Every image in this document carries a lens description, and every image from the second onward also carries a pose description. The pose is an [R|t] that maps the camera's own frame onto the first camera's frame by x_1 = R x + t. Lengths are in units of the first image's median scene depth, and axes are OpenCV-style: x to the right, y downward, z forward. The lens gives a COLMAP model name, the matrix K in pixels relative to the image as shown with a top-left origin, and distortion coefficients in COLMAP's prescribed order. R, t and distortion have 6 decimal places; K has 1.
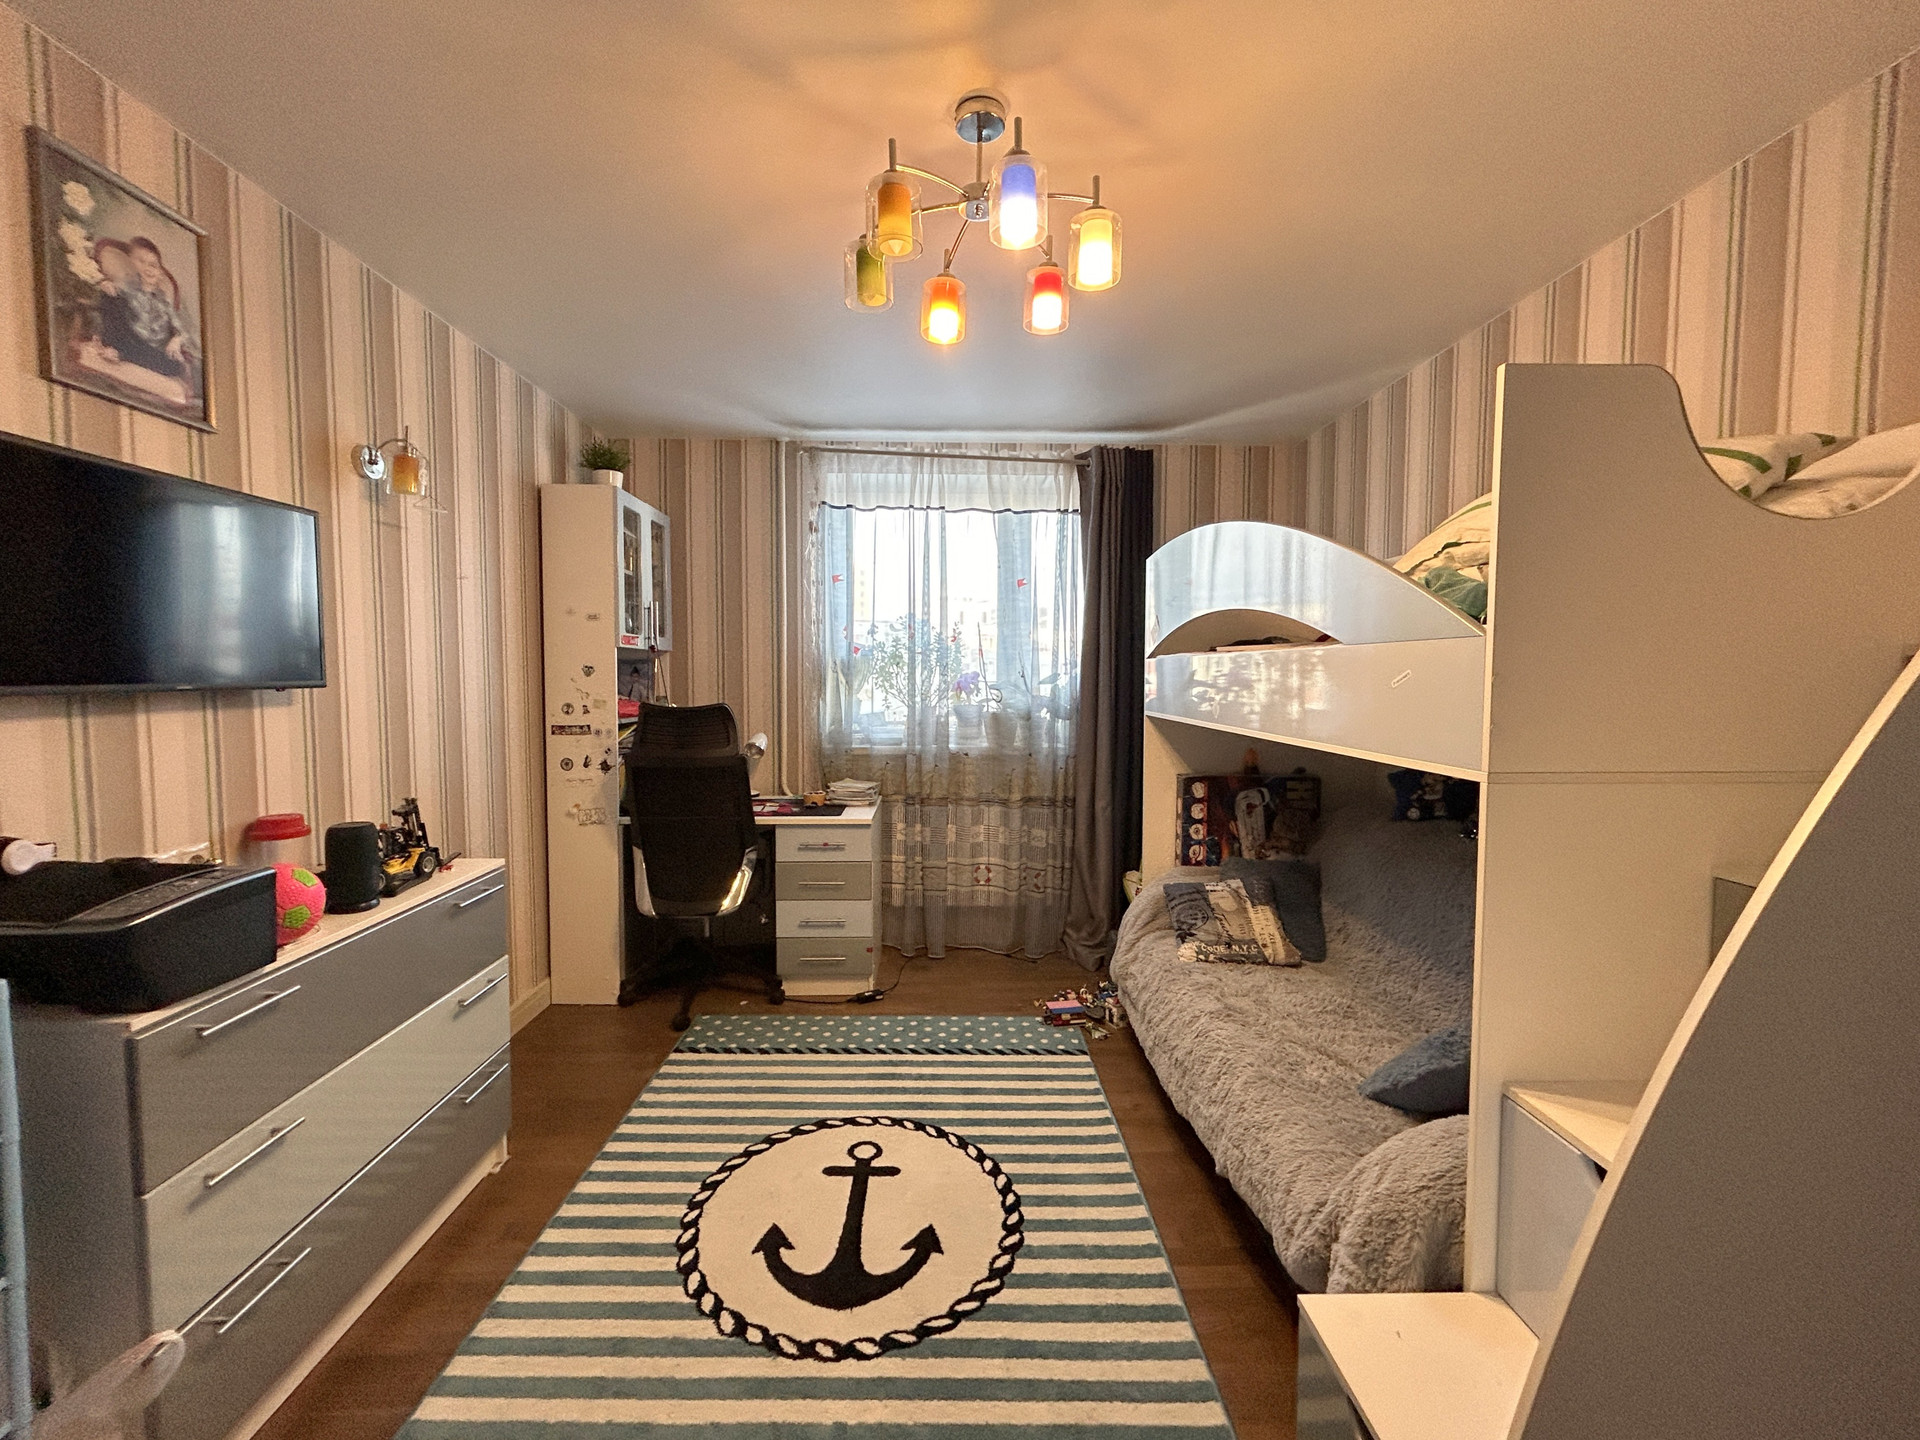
lens RADIAL K [[780.5, 0, 952.1], [0, 780.5, 718.8], [0, 0, 1]] dist [0.003173, -0.000203]
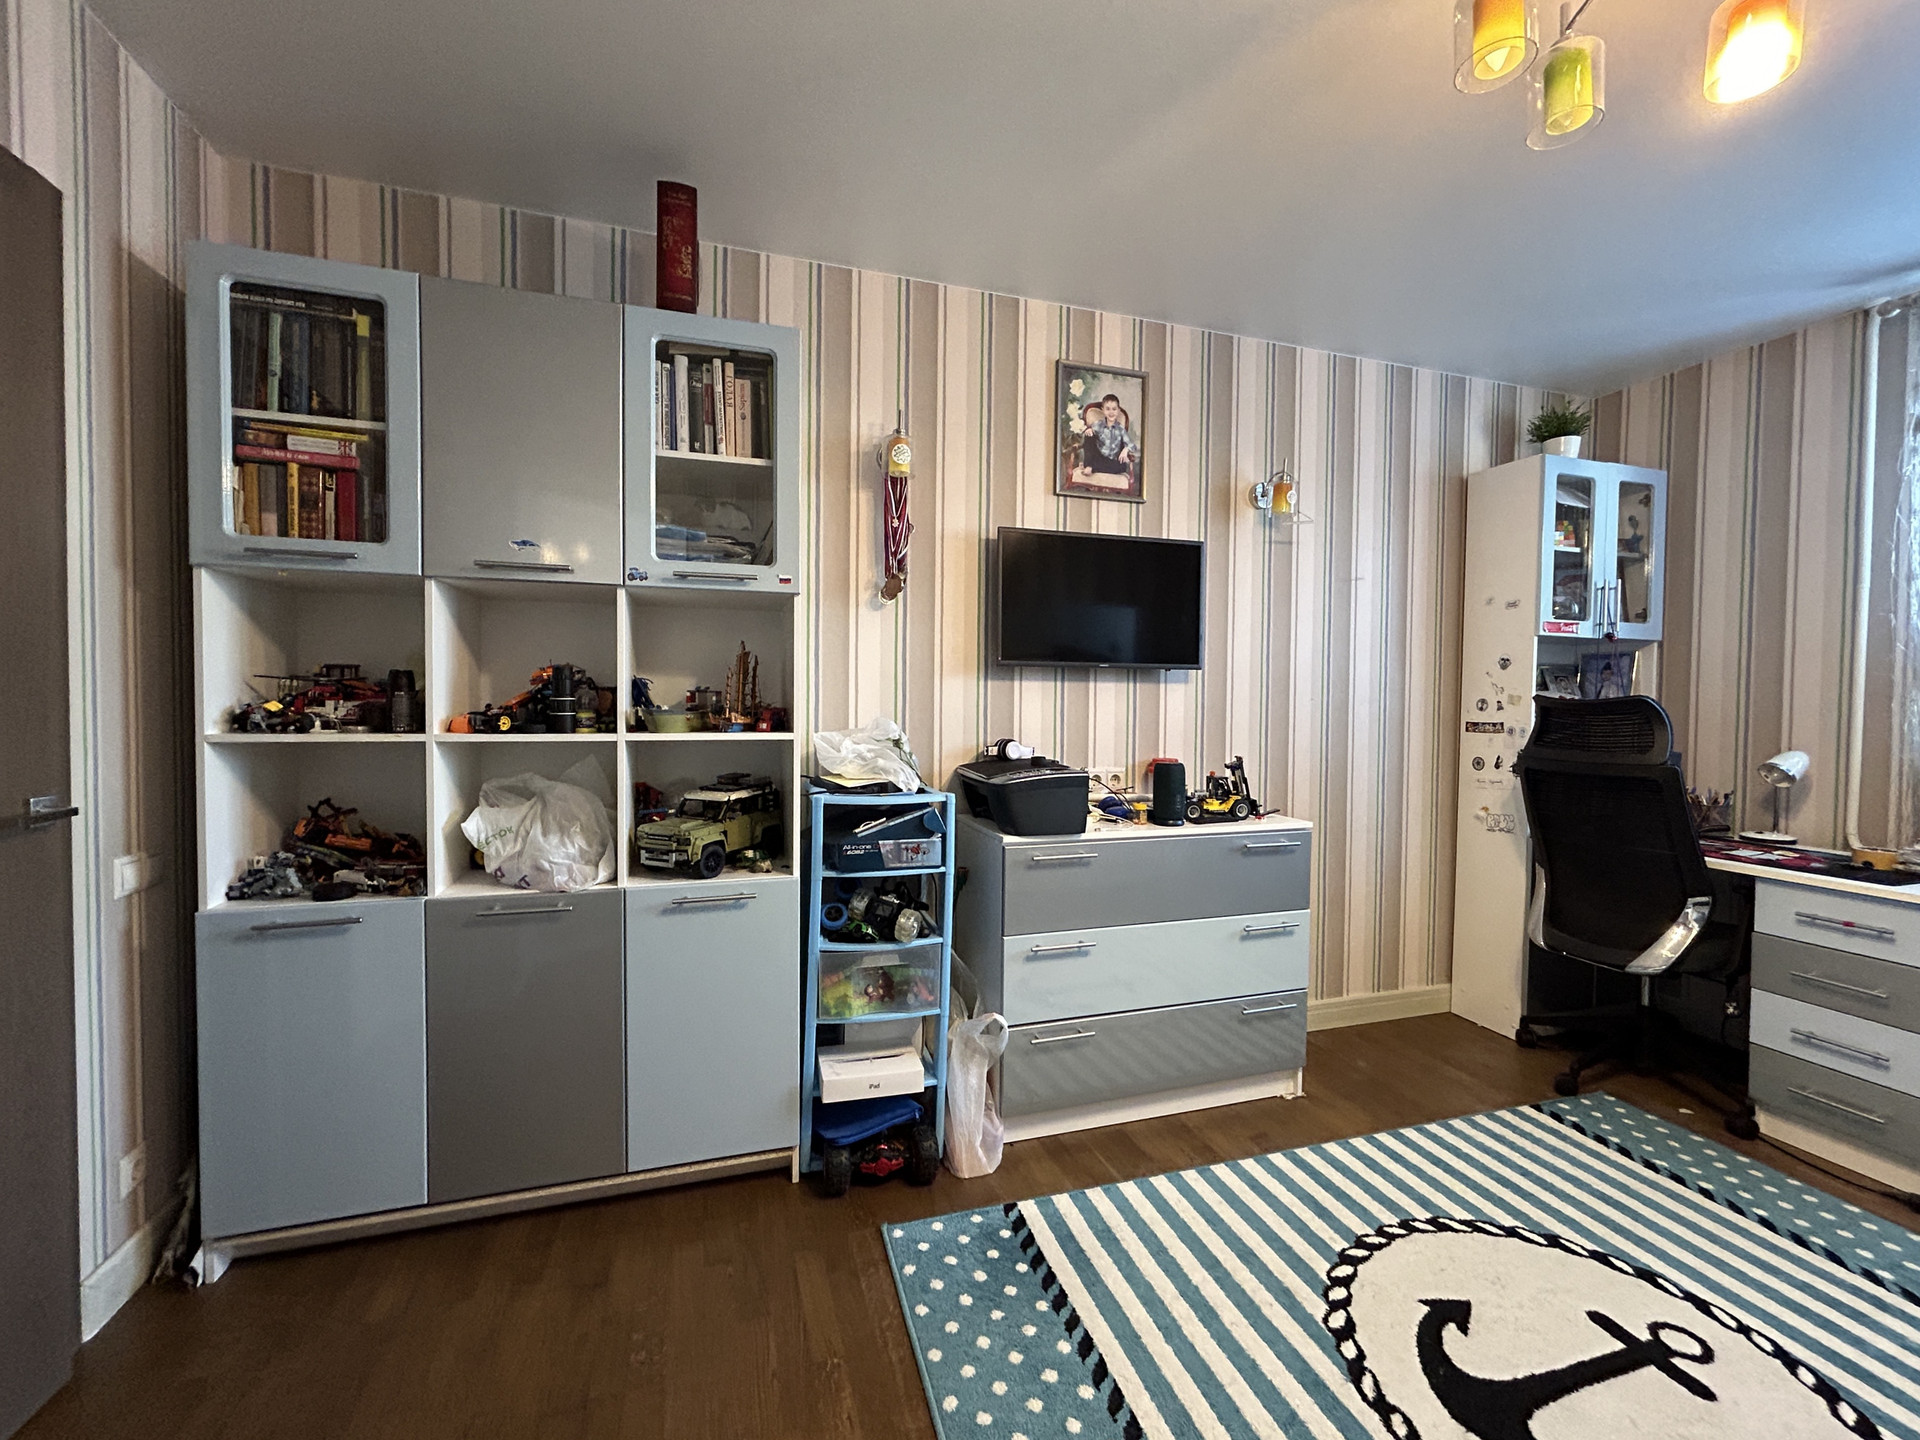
lens RADIAL K [[780.5, 0, 962.1], [0, 780.5, 714.4], [0, 0, 1]] dist [0.003173, -0.000203]
pose [[0.299463, 0.021314, -0.953870, 0.365630], [-0.062803, 0.998023, 0.002584, 0.059261], [0.952039, 0.059132, 0.300209, 0.198685]]
